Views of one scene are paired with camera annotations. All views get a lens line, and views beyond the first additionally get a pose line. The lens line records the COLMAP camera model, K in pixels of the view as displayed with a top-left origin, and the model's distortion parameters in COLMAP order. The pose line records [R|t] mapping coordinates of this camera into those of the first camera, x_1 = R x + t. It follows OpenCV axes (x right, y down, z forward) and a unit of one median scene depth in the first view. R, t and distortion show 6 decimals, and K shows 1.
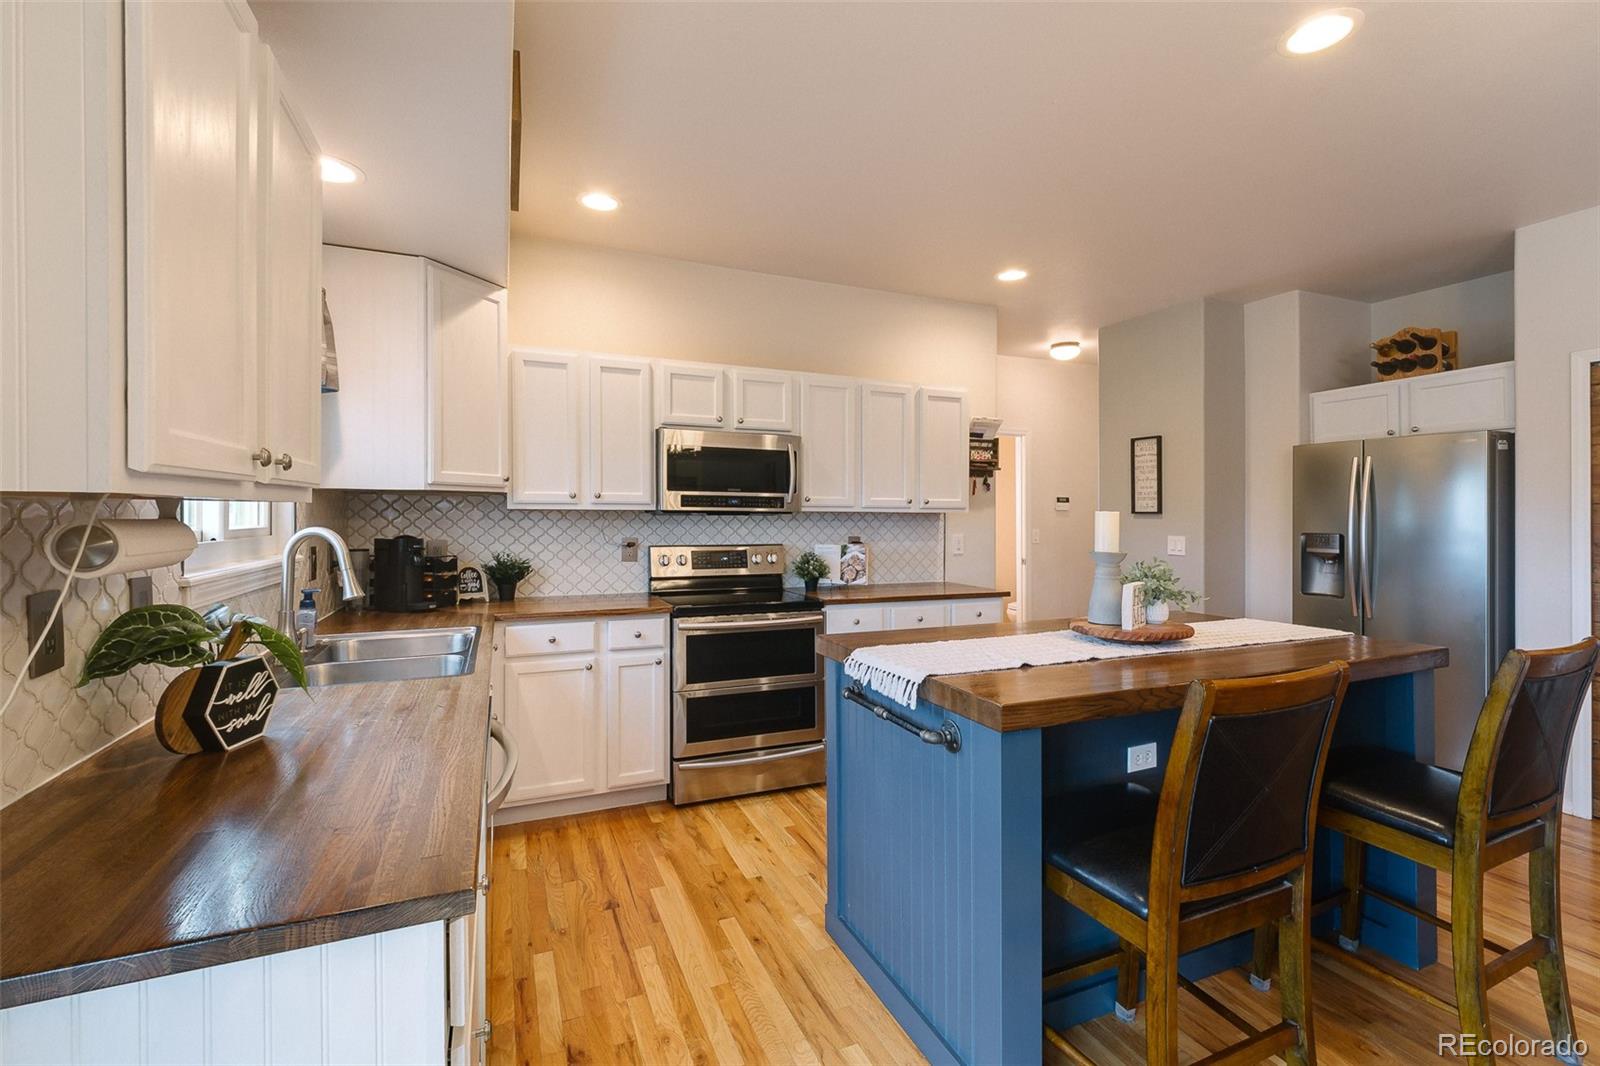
lens RADIAL K [[691.6, 0, 791.0], [0, 691.6, 516.4], [0, 0, 1]] dist [0.006870, -0.004214]
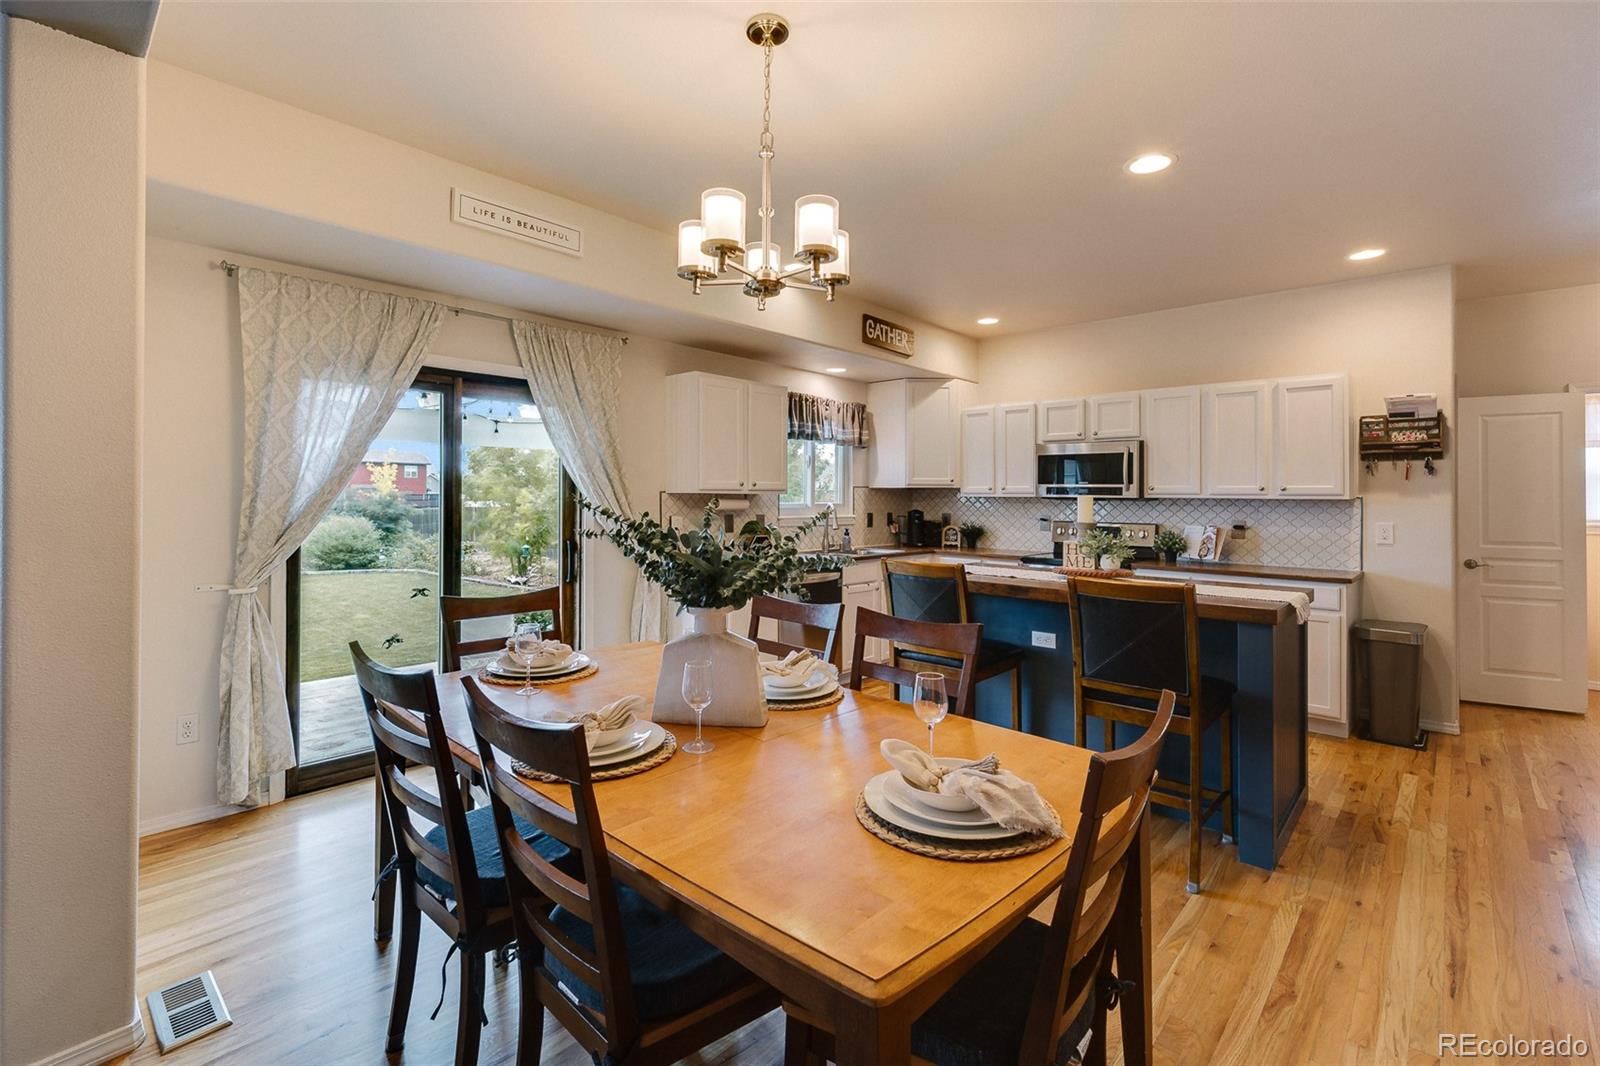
lens RADIAL K [[691.6, 0, 780.4], [0, 691.6, 507.0], [0, 0, 1]] dist [0.006870, -0.004214]
pose [[0.390173, 0.012619, -0.920655, 0.996824], [-0.007967, 0.999915, 0.010329, 0.001910], [0.920707, 0.003305, 0.390240, -0.149520]]
